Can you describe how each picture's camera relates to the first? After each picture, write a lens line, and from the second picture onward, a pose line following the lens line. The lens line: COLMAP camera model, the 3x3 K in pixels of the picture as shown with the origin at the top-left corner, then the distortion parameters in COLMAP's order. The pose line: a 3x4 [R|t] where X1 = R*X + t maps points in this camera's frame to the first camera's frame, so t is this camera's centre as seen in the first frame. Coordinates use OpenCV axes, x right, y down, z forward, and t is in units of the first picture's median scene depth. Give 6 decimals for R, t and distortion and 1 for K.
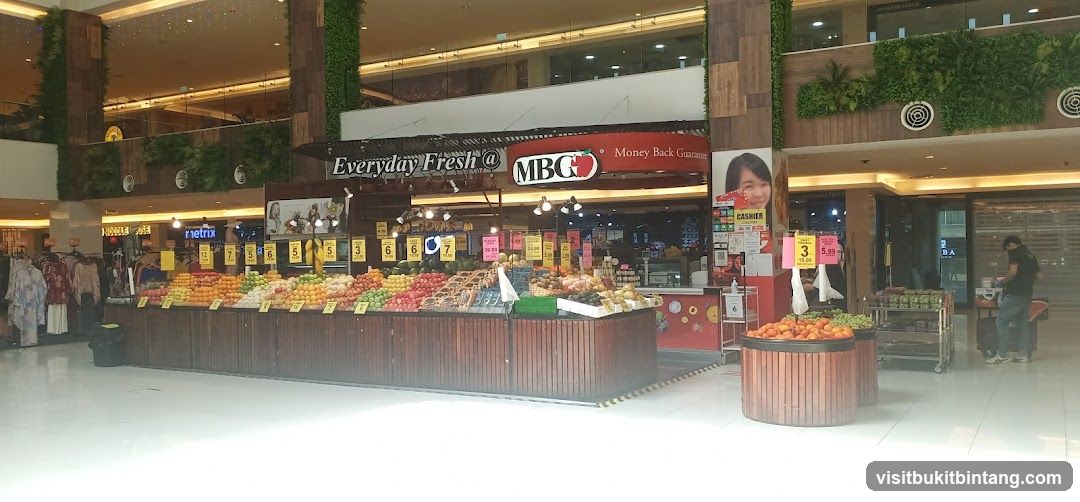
lens RADIAL K [[880.2, 0, 540.0], [0, 880.2, 251.0], [0, 0, 1]] dist [-0.002691, -0.004187]
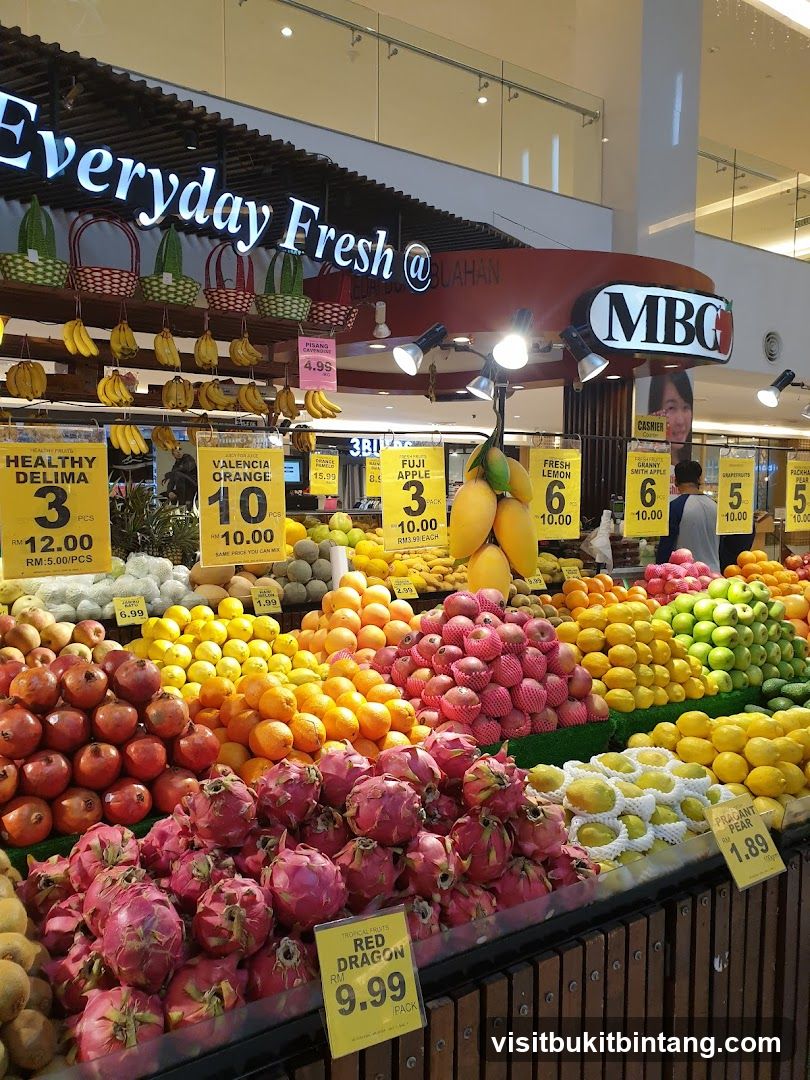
lens RADIAL K [[881.0, 0, 419.5], [0, 881.0, 581.5], [0, 0, 1]] dist [-0.000590, 0.008539]
pose [[0.393827, -0.073415, 0.916248, -0.427862], [-0.006238, 0.996569, 0.082532, 0.004380], [-0.919163, -0.038219, 0.392018, 0.834003]]
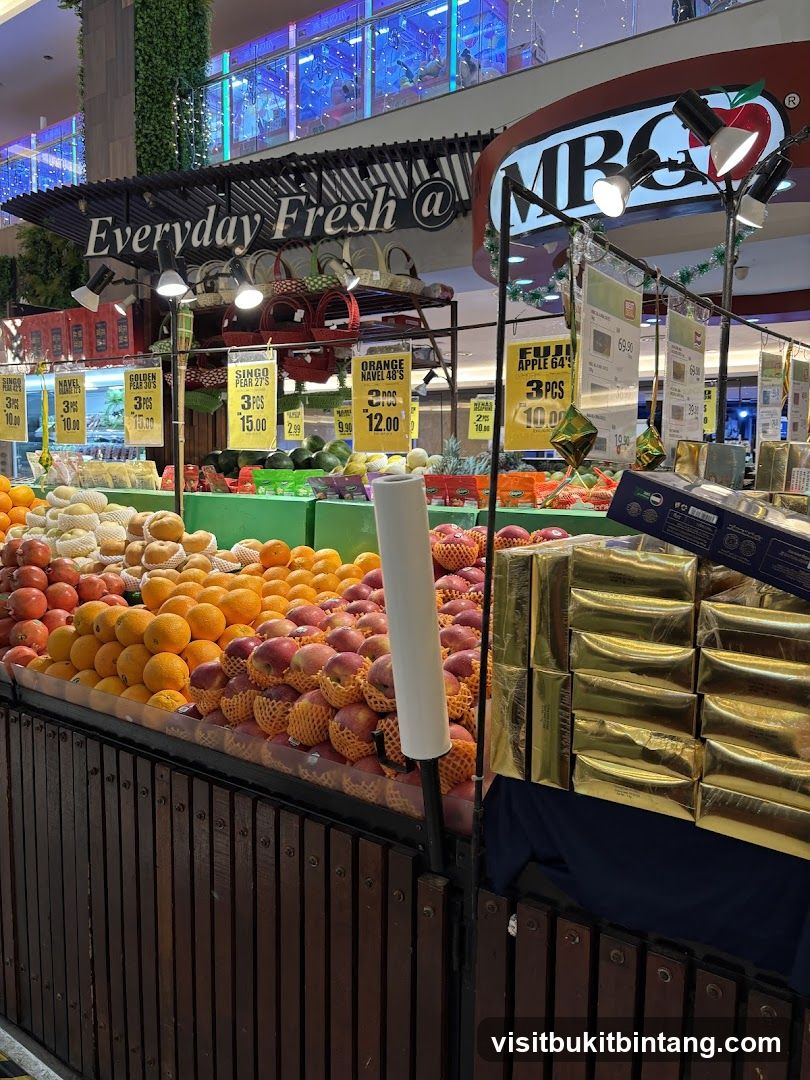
lens RADIAL K [[829.5, 0, 405.0], [0, 829.5, 540.0], [0, 0, 1]] dist [0.006894, 0.007727]
pose [[0.993293, 0.040979, -0.108121, -0.021346], [-0.030245, 0.994616, 0.099115, 0.010407], [0.111601, -0.095180, 0.989185, 0.608539]]
